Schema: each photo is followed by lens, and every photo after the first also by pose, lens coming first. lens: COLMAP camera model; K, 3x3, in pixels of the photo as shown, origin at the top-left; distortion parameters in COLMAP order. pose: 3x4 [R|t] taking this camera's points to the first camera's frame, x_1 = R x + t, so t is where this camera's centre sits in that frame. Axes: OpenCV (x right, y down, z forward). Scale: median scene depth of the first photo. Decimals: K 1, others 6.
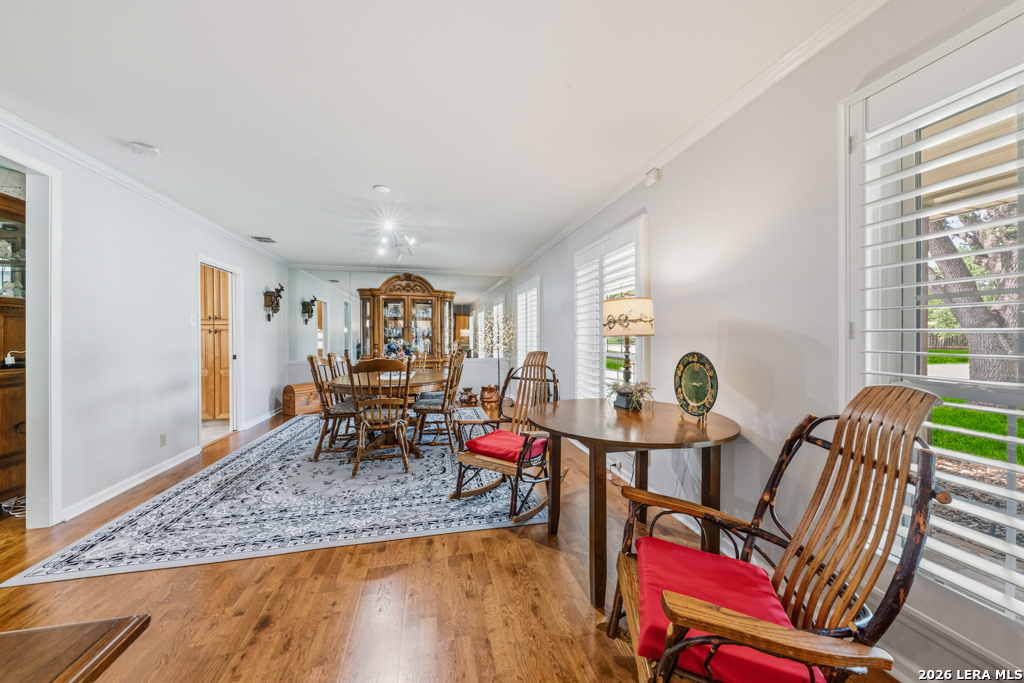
lens RADIAL K [[357.3, 0, 514.3], [0, 357.3, 340.8], [0, 0, 1]] dist [0.000821, -0.001423]
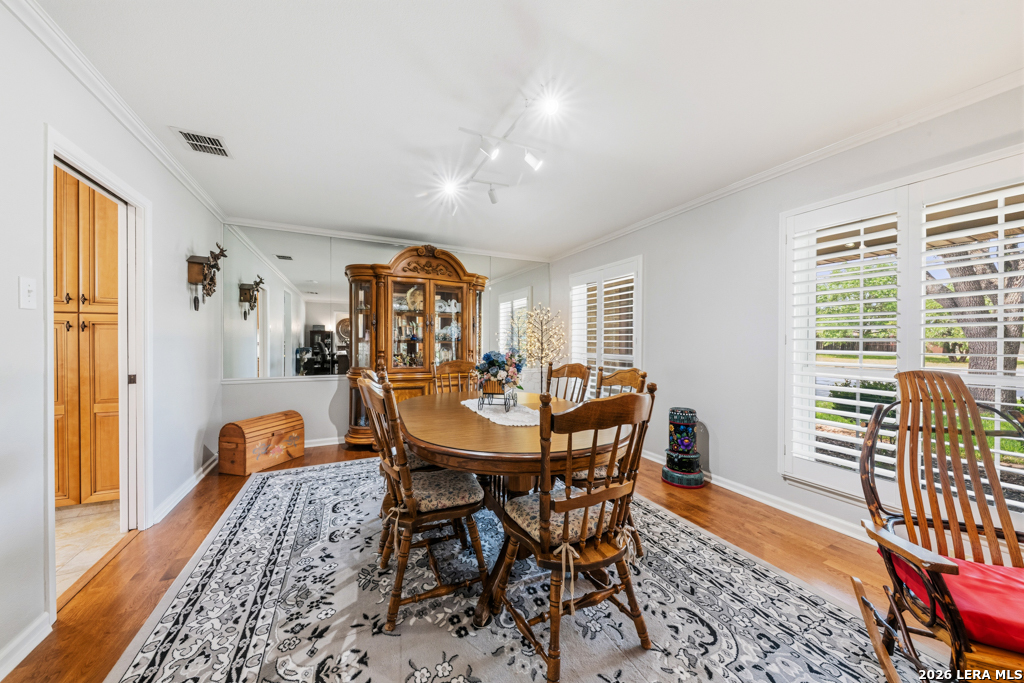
lens RADIAL K [[357.3, 0, 511.1], [0, 357.3, 347.0], [0, 0, 1]] dist [0.000821, -0.001423]
pose [[0.977053, 0.004319, 0.212952, -0.365988], [-0.004926, 0.999985, 0.002320, -0.002316], [-0.212939, -0.003316, 0.977060, 0.396882]]
